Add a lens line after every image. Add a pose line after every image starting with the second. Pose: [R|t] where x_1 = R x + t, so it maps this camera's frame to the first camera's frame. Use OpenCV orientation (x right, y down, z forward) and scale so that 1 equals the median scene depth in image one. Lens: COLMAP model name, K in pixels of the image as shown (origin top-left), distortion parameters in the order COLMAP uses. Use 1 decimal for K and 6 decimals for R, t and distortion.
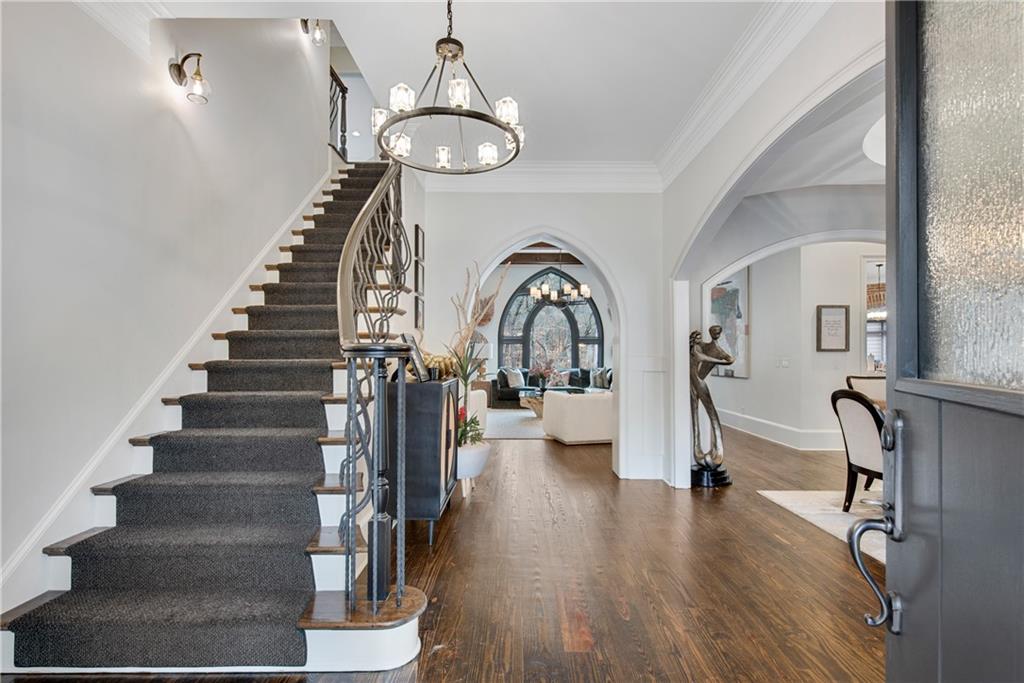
lens RADIAL K [[482.4, 0, 516.0], [0, 482.4, 357.1], [0, 0, 1]] dist [0.000006, -0.000157]
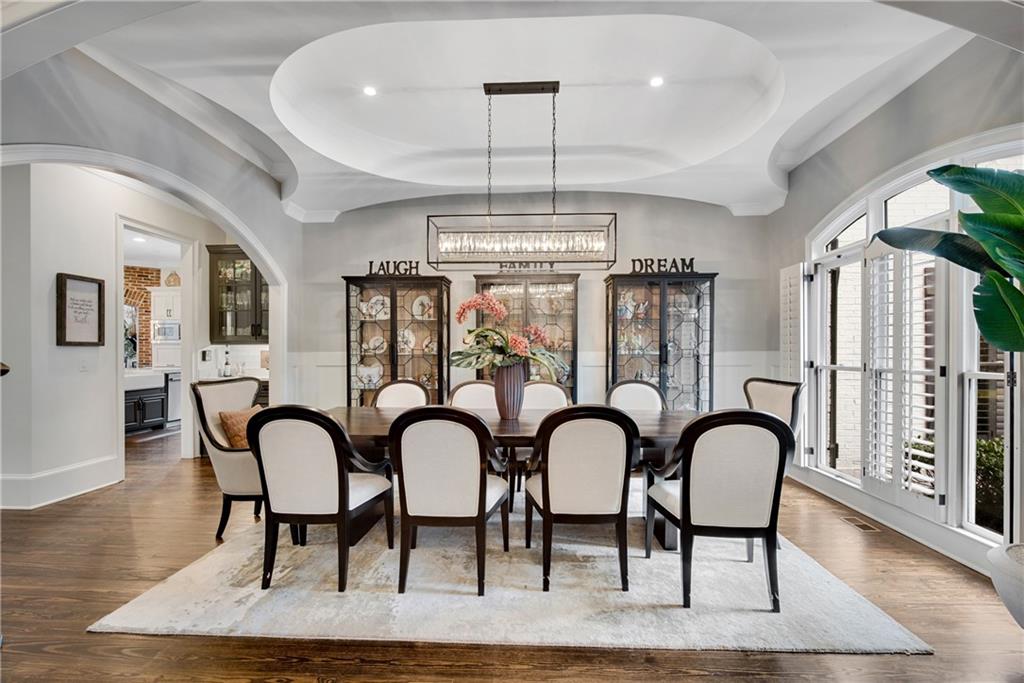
lens RADIAL K [[482.4, 0, 516.0], [0, 482.4, 357.1], [0, 0, 1]] dist [0.000006, -0.000157]
pose [[0.048809, -0.002424, 0.998805, 0.021760], [-0.002760, 0.999993, 0.002562, 0.000230], [-0.998804, -0.002882, 0.048802, 0.369389]]
